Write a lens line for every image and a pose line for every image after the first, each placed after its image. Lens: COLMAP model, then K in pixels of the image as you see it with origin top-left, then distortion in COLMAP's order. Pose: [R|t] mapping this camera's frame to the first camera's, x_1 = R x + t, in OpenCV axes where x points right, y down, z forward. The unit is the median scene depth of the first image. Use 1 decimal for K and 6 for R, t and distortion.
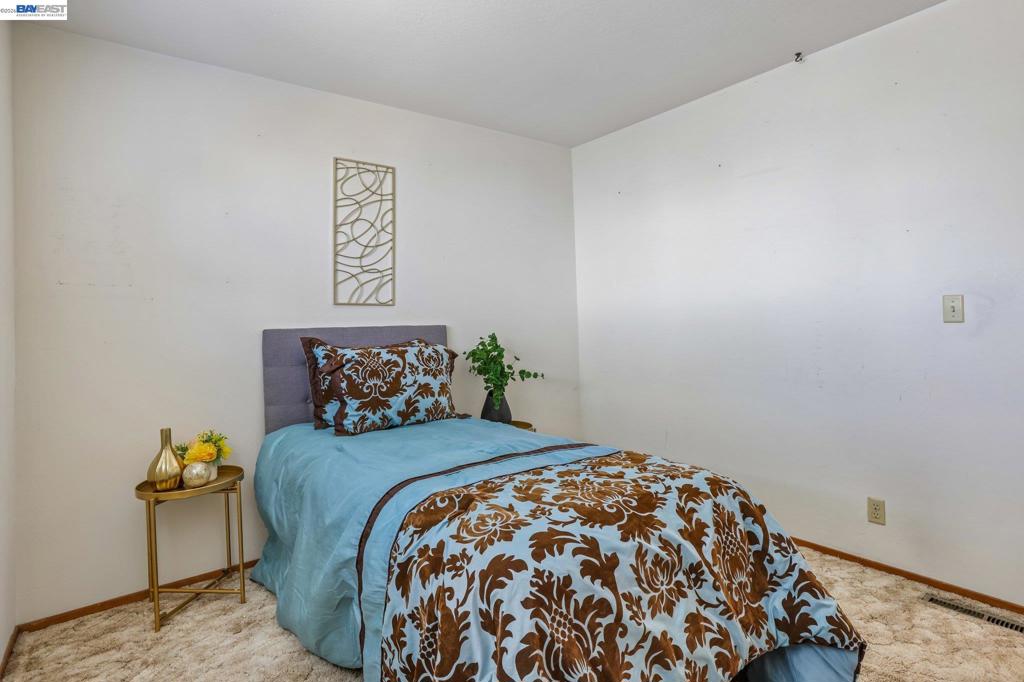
lens RADIAL K [[543.6, 0, 512.6], [0, 543.6, 336.0], [0, 0, 1]] dist [-0.031062, 0.000007]
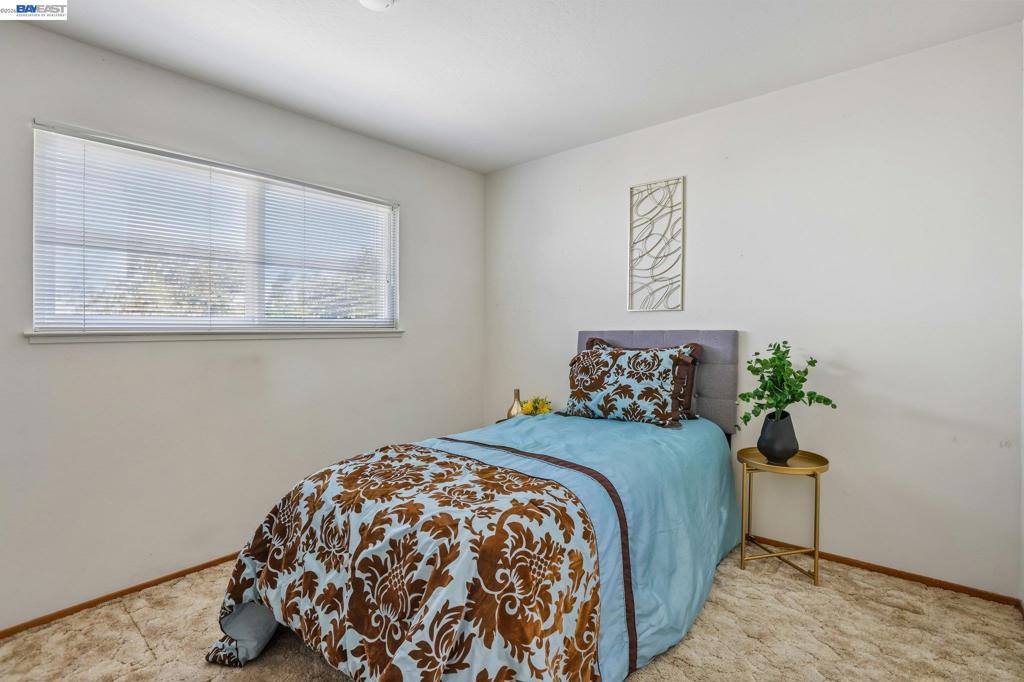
lens RADIAL K [[473.5, 0, 513.4], [0, 473.5, 340.4], [0, 0, 1]] dist [-0.037391, 0.008751]
pose [[0.219425, 0.042059, -0.974722, 0.690126], [-0.016421, 0.999088, 0.039414, -0.033501], [0.975491, 0.007357, 0.219915, 0.570198]]
